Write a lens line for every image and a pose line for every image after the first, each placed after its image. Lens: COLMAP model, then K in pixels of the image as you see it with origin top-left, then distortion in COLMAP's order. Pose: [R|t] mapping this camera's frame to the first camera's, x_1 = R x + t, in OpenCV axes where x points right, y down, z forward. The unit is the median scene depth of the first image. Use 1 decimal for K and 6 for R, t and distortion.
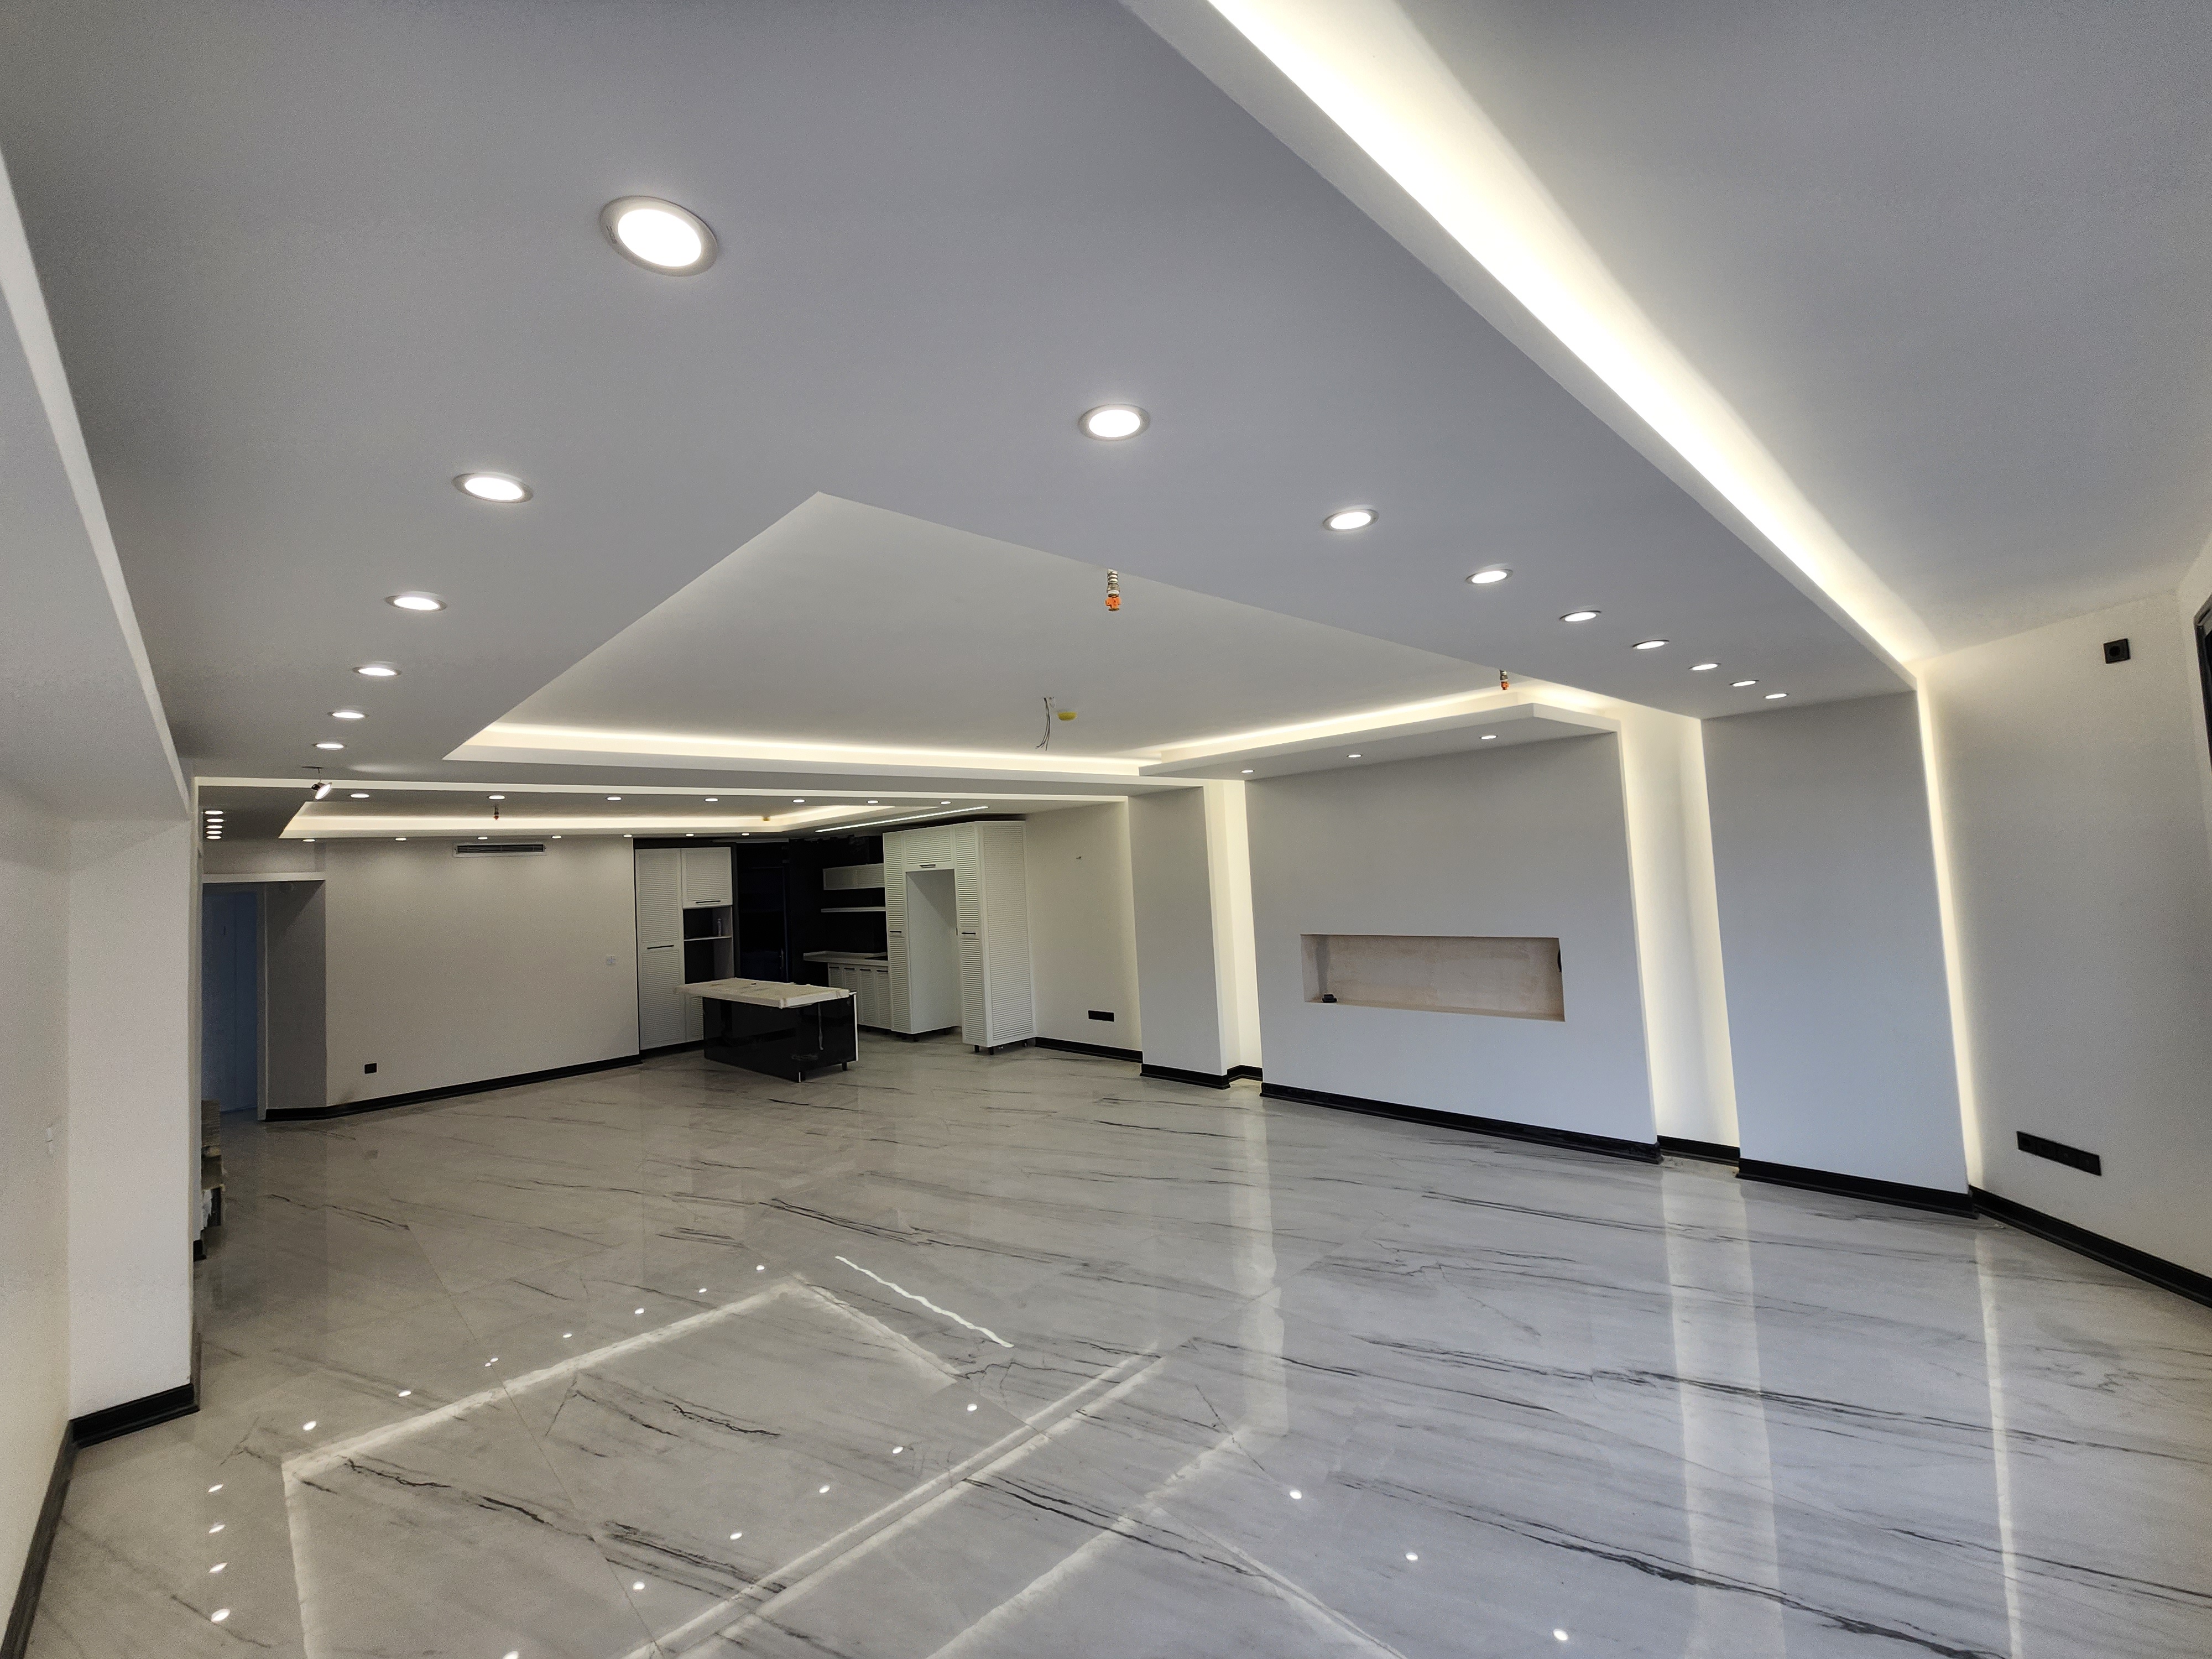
lens RADIAL K [[913.8, 0, 1106.0], [0, 913.8, 829.5], [0, 0, 1]] dist [-0.001036, -0.000117]
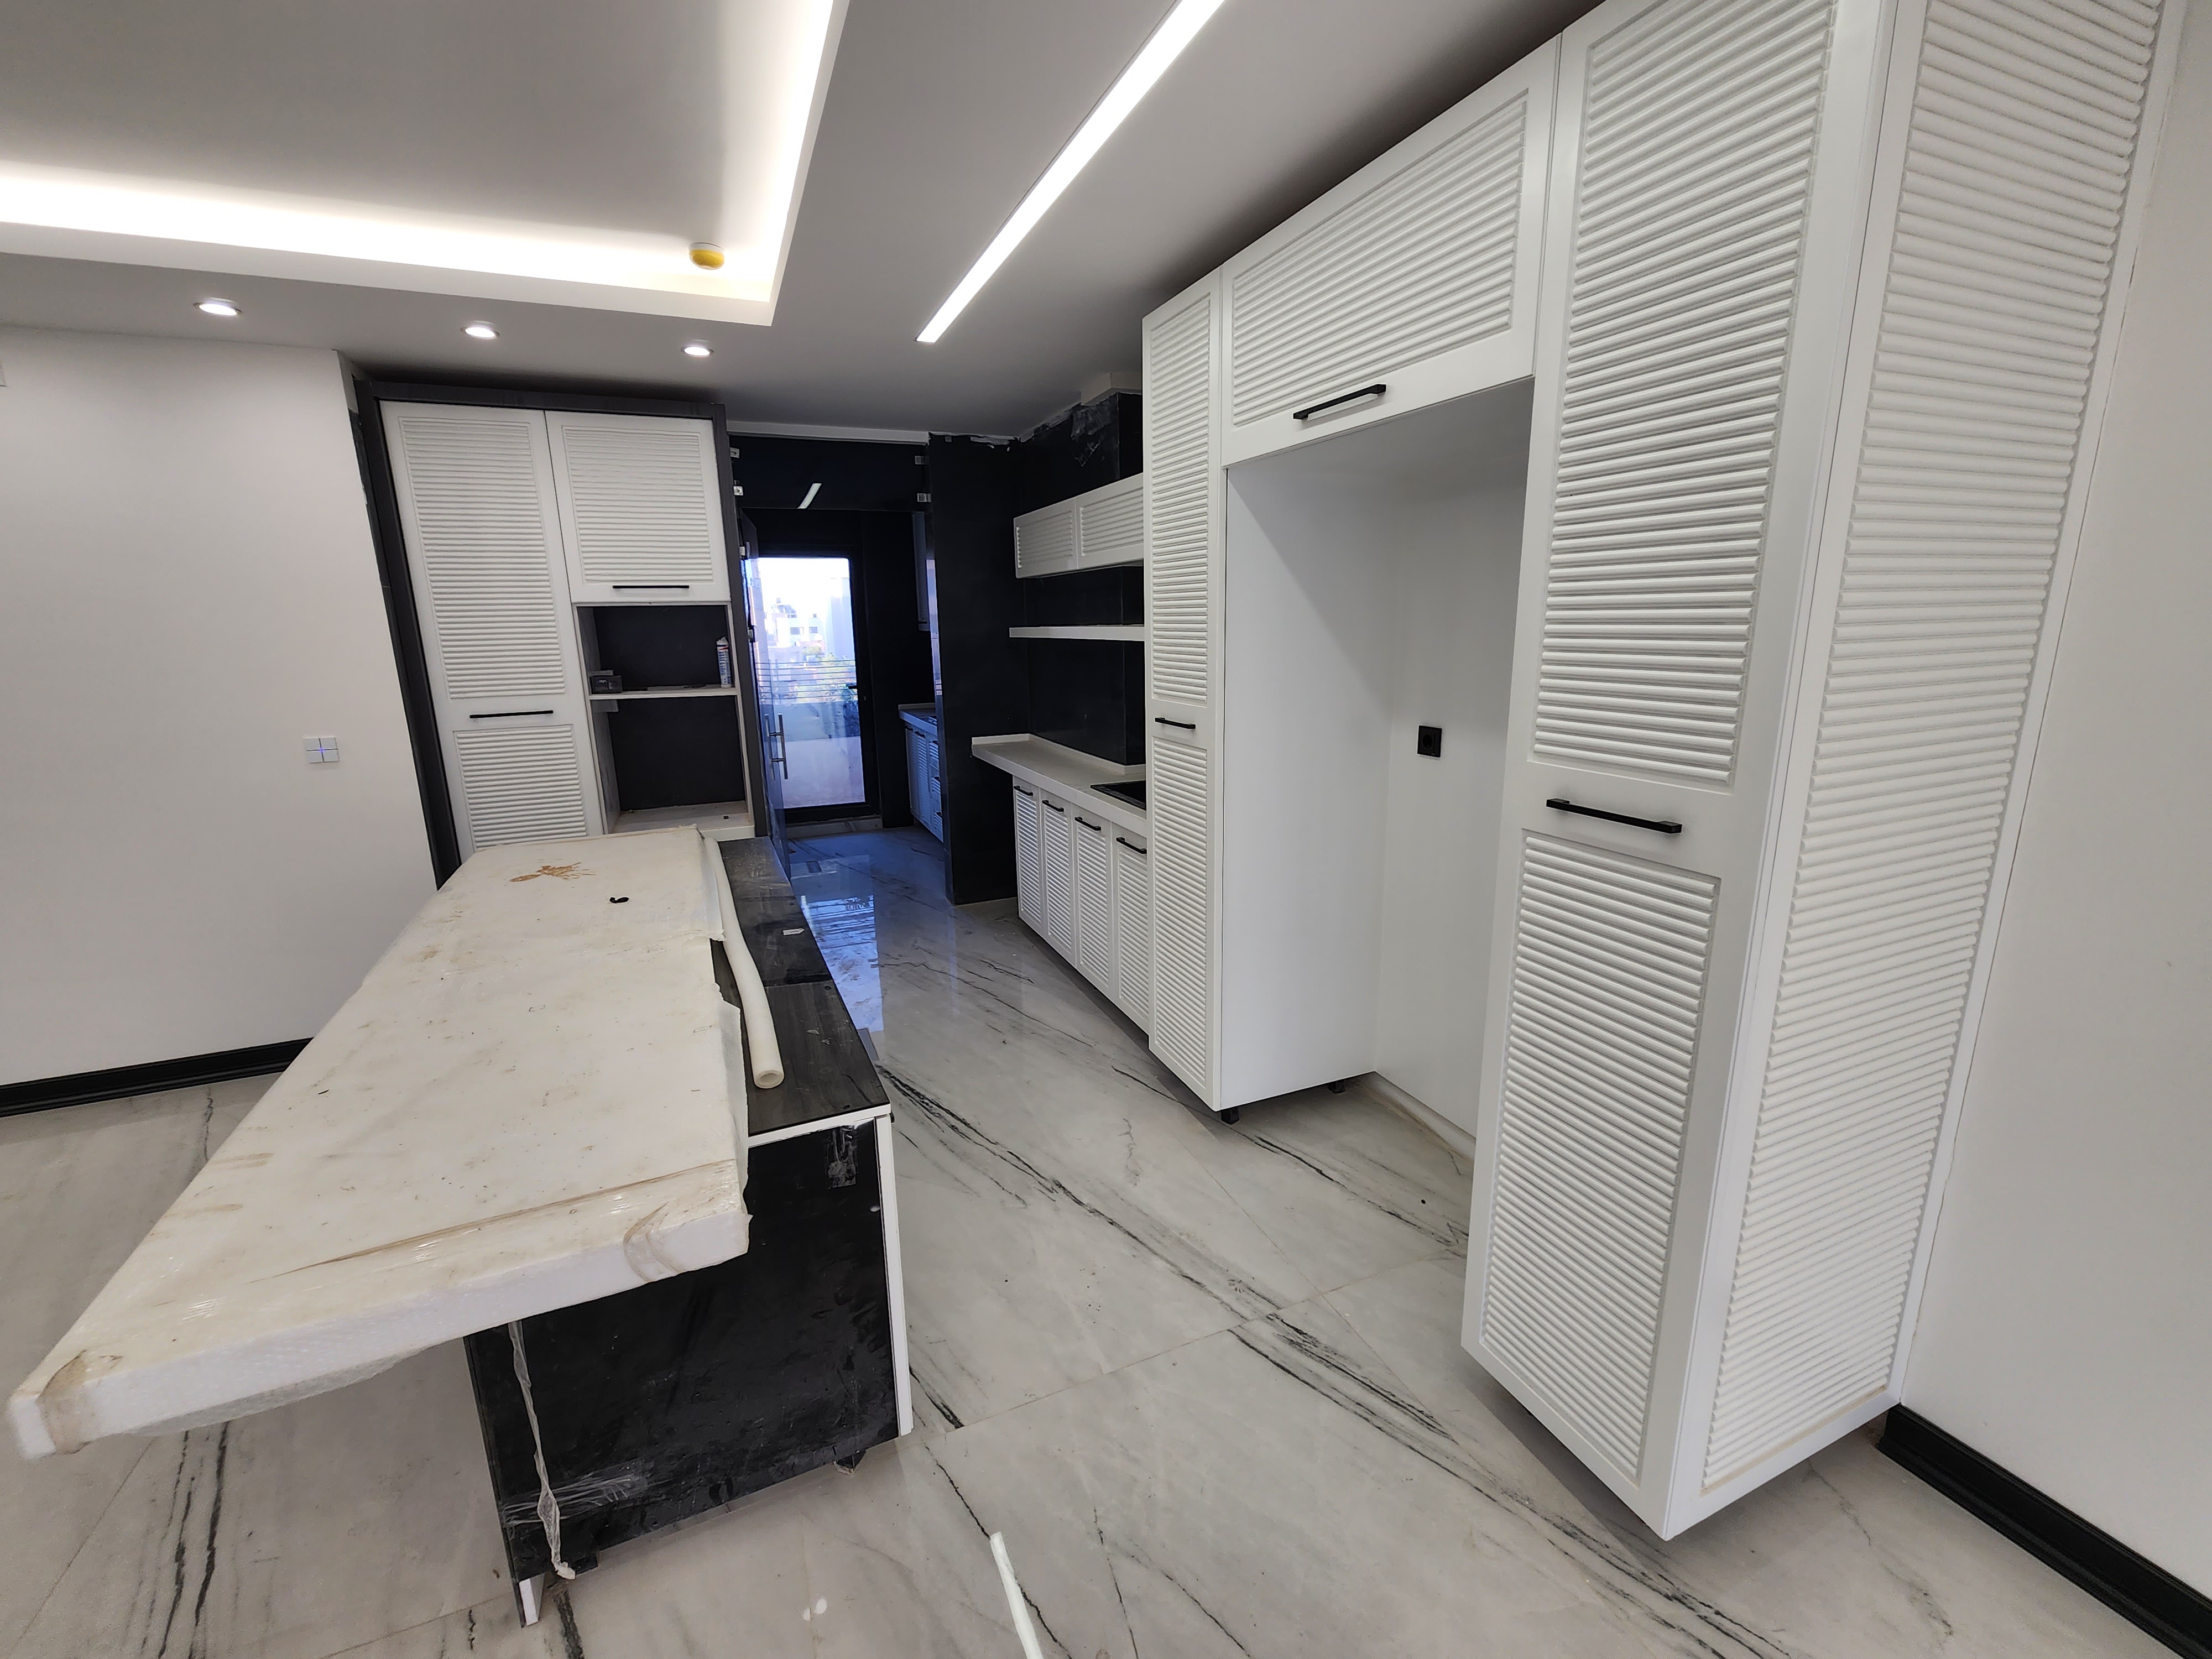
lens RADIAL K [[913.8, 0, 1106.0], [0, 913.8, 829.5], [0, 0, 1]] dist [-0.001036, -0.000117]
pose [[0.937267, 0.117262, -0.328299, -0.156973], [-0.019520, 0.957906, 0.286418, 0.065521], [0.348065, -0.262042, 0.900103, 0.739739]]
